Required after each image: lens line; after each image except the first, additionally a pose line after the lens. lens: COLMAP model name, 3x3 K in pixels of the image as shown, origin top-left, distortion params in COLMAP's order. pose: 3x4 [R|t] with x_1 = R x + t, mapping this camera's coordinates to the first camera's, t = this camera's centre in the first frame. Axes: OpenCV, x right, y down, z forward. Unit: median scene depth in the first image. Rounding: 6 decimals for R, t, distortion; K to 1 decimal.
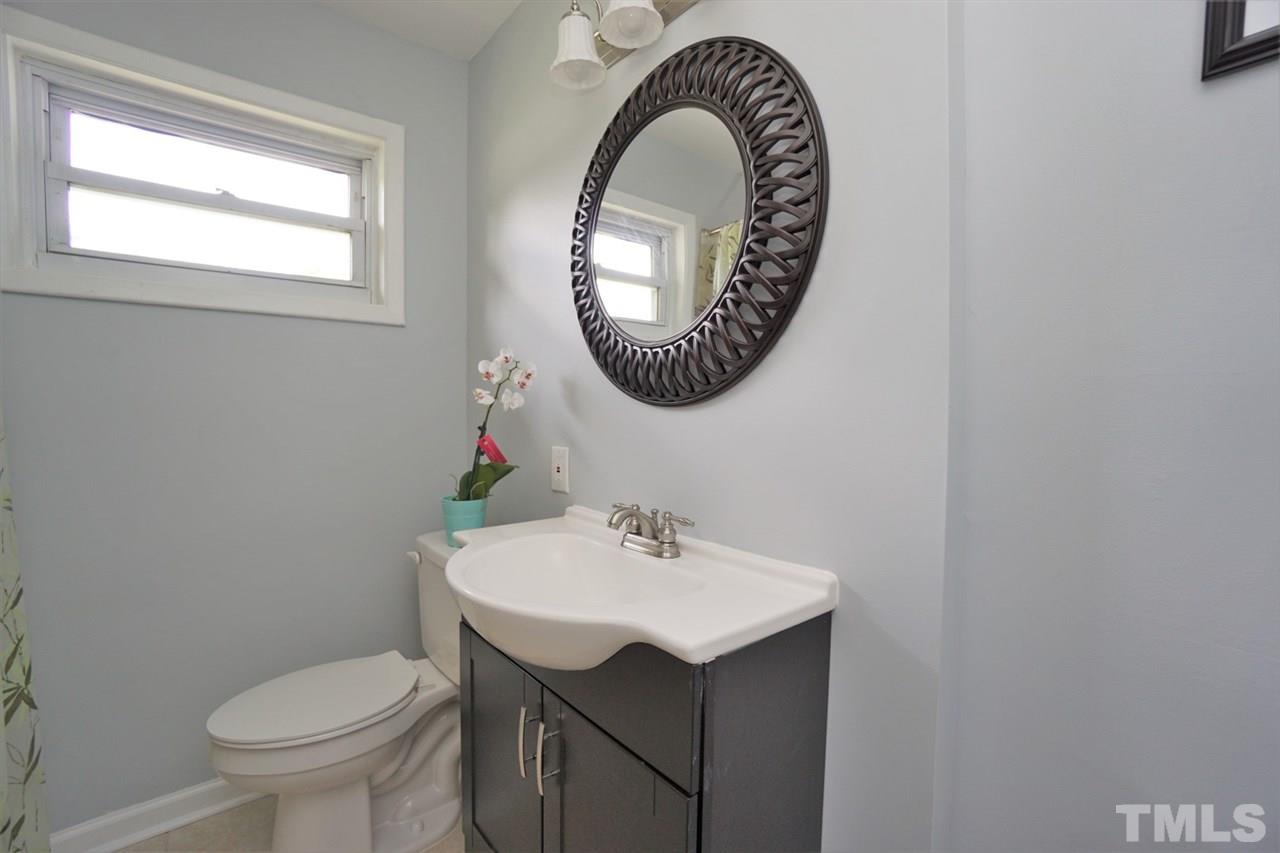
lens RADIAL K [[563.9, 0, 638.2], [0, 563.9, 421.5], [0, 0, 1]] dist [-0.064723, 0.023150]
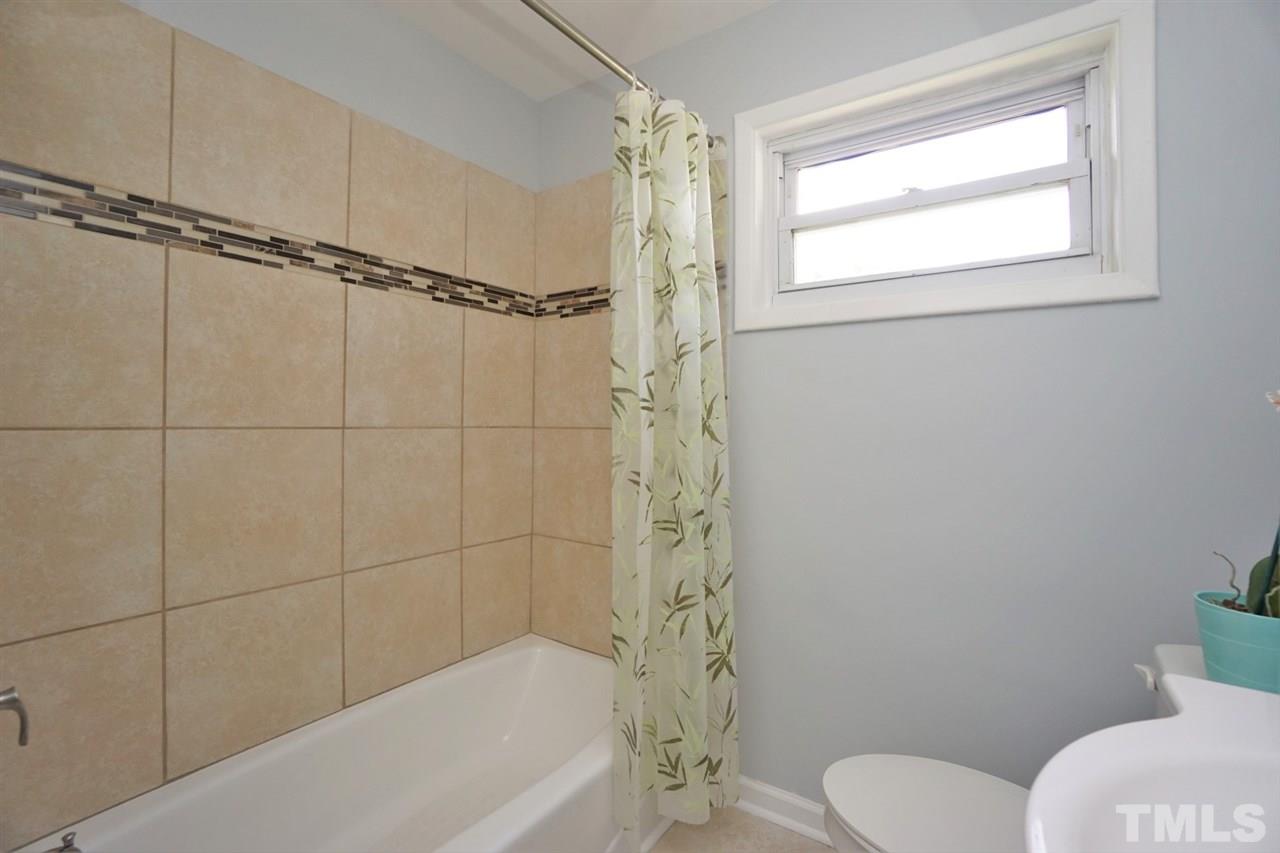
lens RADIAL K [[563.9, 0, 638.2], [0, 563.9, 421.5], [0, 0, 1]] dist [-0.064723, 0.023150]
pose [[0.275201, -0.001170, -0.961386, 0.006496], [-0.030174, 0.999496, -0.009854, -0.011320], [0.960913, 0.031721, 0.275027, 0.436163]]
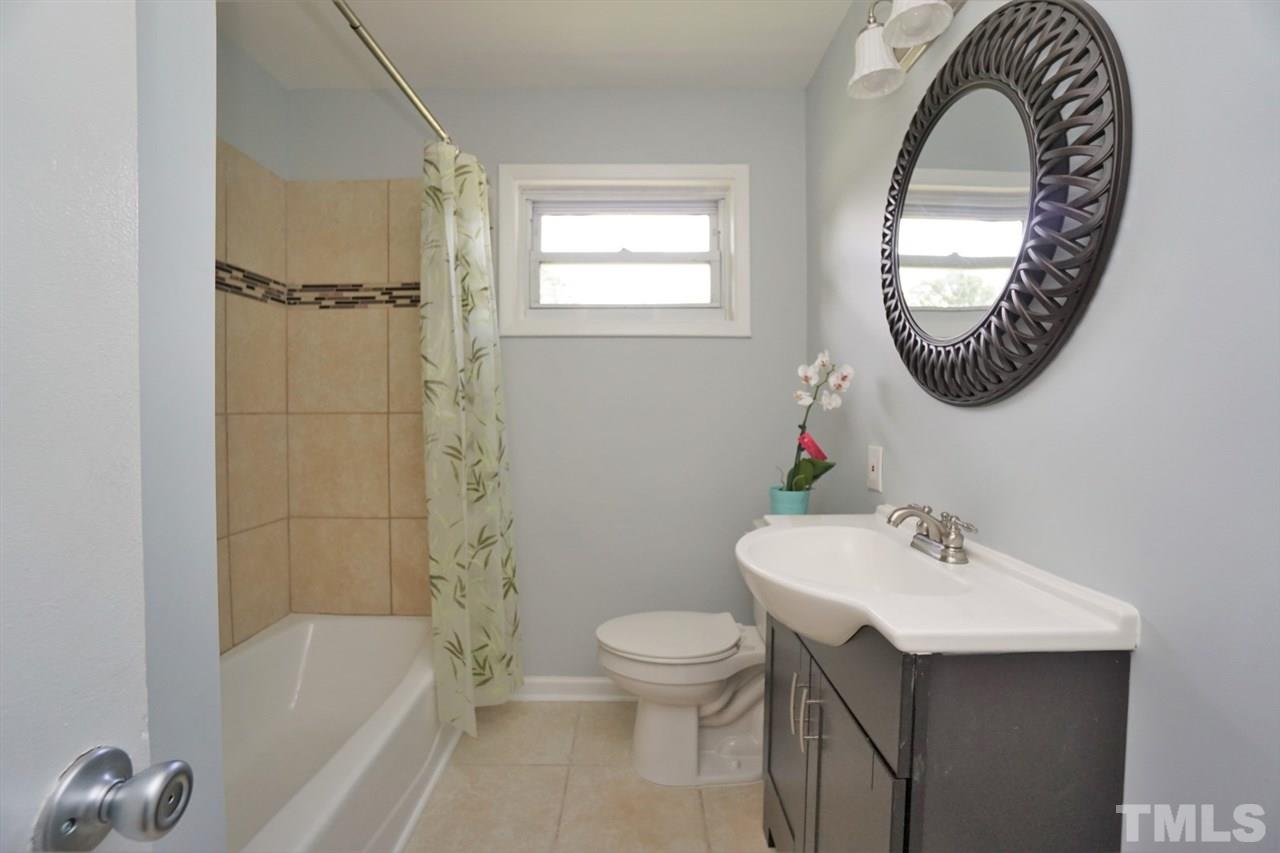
lens RADIAL K [[563.9, 0, 638.2], [0, 563.9, 421.5], [0, 0, 1]] dist [-0.064723, 0.023150]
pose [[0.774054, 0.013940, -0.632966, 0.218018], [-0.014376, 0.999887, 0.004440, 0.002166], [0.632956, 0.005663, 0.774167, -0.073958]]
